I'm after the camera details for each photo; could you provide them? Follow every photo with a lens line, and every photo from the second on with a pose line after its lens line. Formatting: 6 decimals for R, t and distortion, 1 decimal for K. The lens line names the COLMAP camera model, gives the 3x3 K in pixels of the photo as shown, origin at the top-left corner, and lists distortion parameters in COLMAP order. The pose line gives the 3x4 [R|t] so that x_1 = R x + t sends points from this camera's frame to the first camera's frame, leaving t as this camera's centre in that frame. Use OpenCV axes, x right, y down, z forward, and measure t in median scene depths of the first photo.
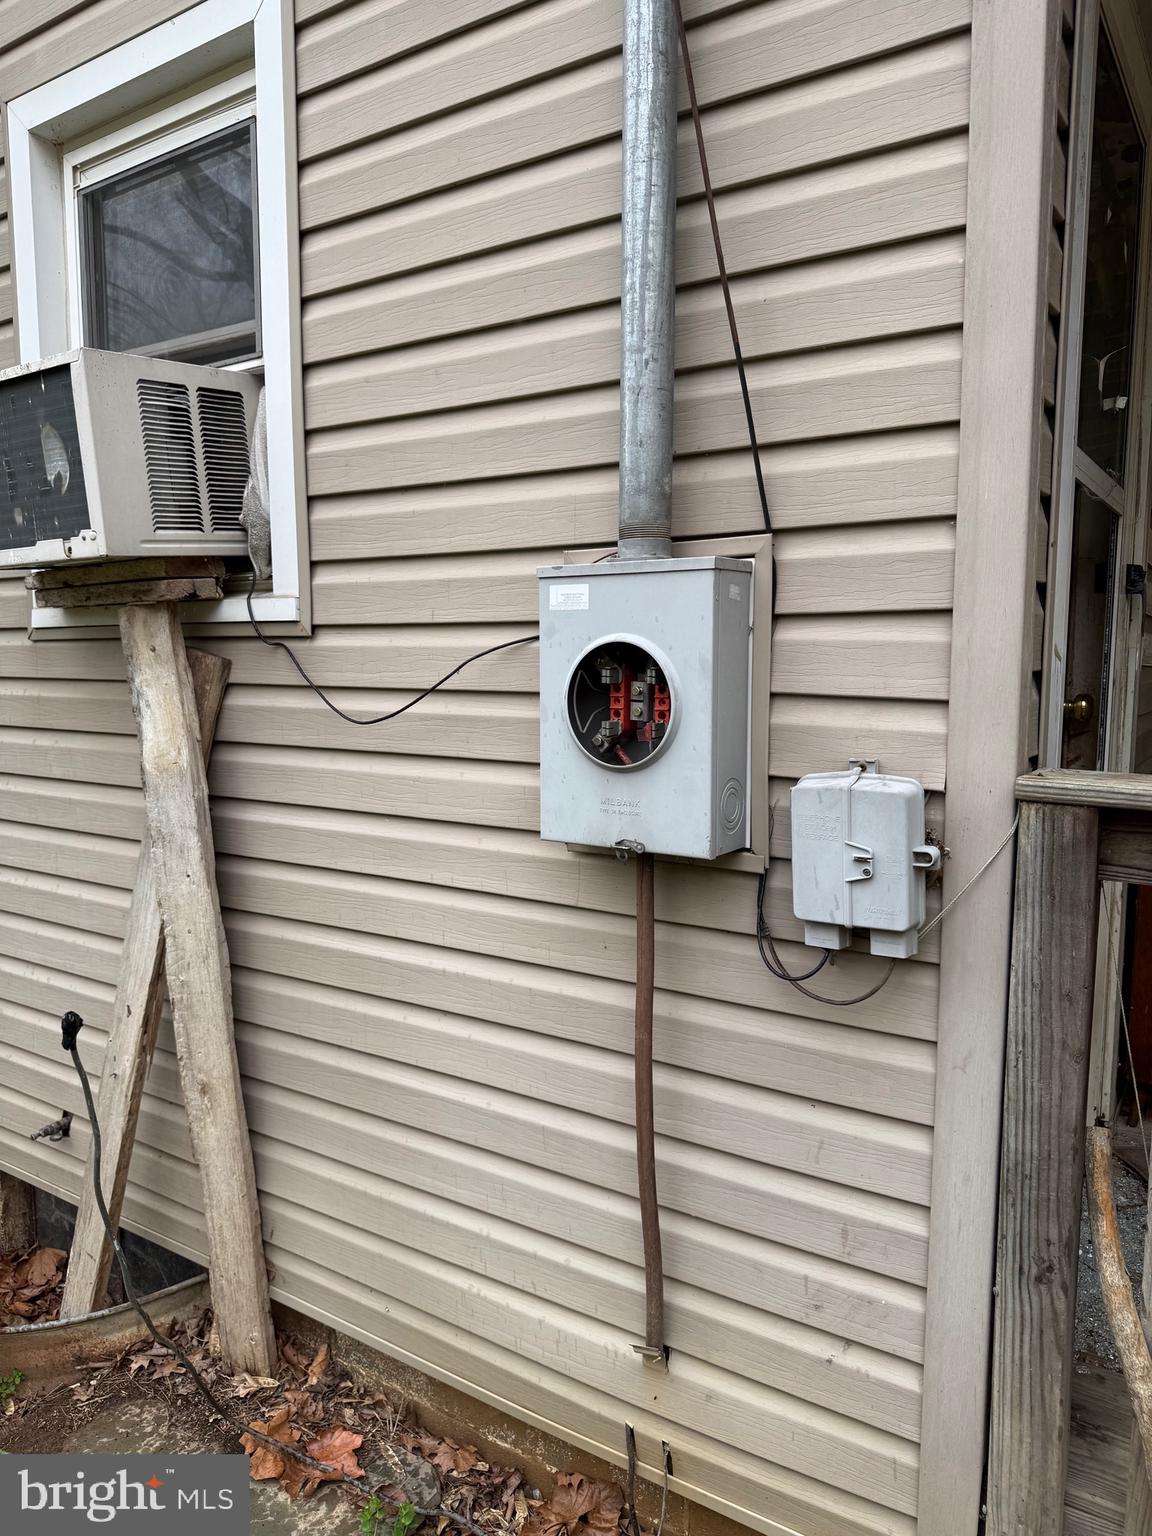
lens RADIAL K [[1083.1, 0, 576.4], [0, 1083.1, 764.9], [0, 0, 1]] dist [-0.009416, -0.003719]
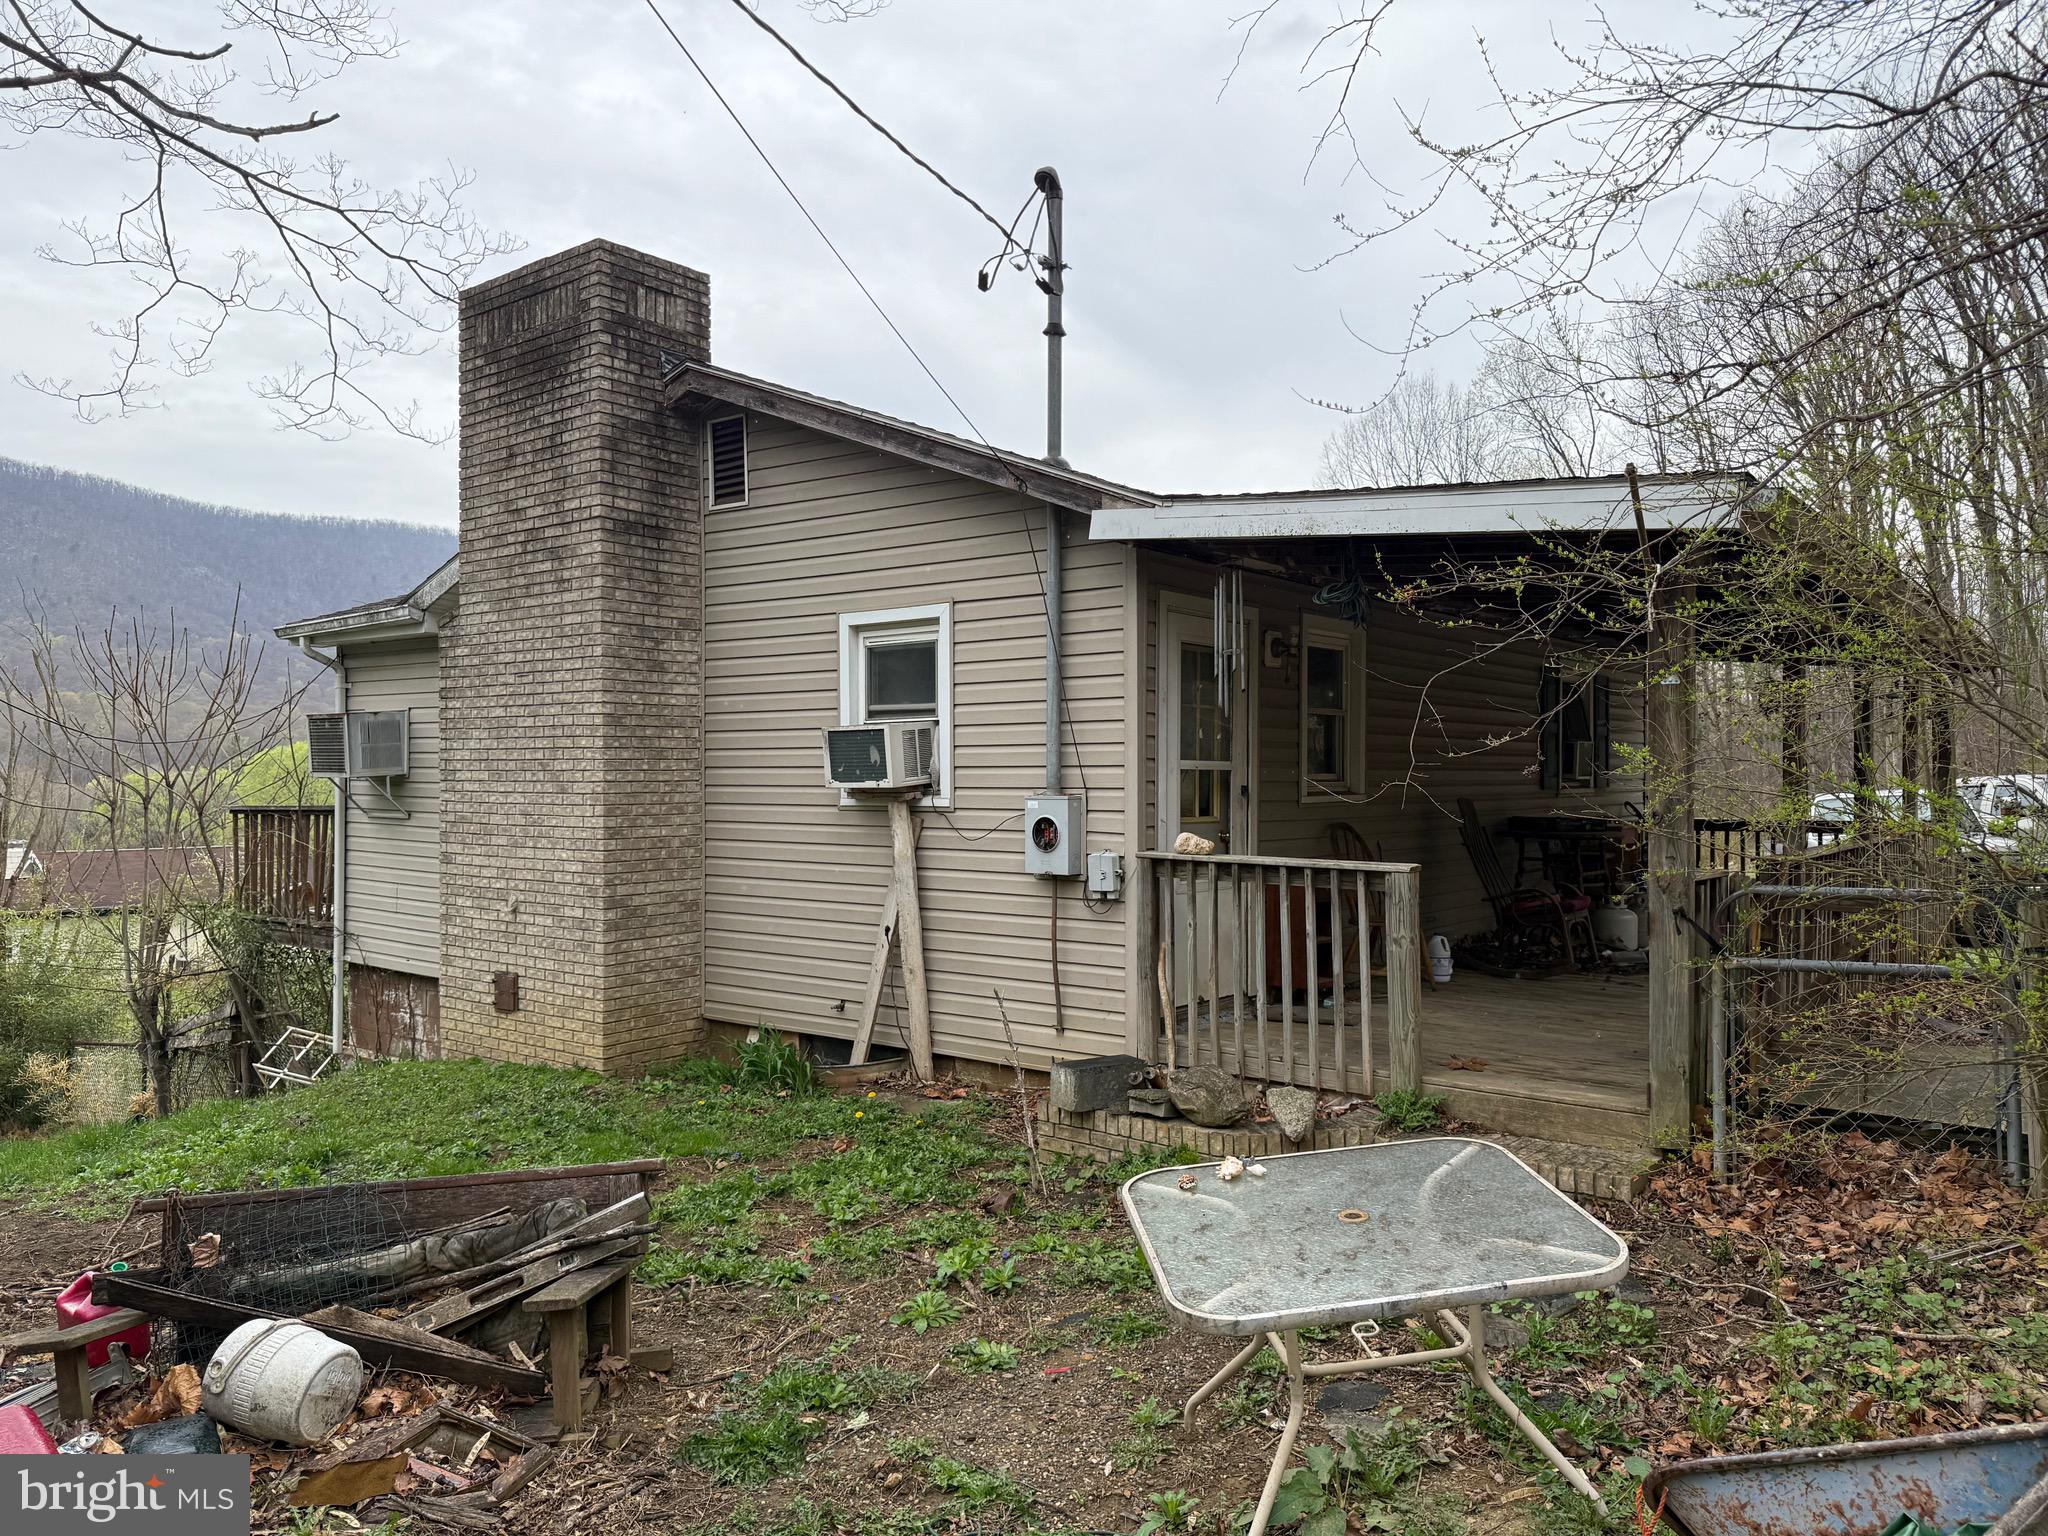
lens RADIAL K [[1444.1, 0, 1026.7], [0, 1444.1, 769.3], [0, 0, 1]] dist [-0.009416, -0.003719]
pose [[0.994566, -0.005459, -0.103962, 0.366720], [-0.005426, 0.994548, -0.104136, 0.177636], [0.103963, 0.104134, 0.989115, -2.920776]]
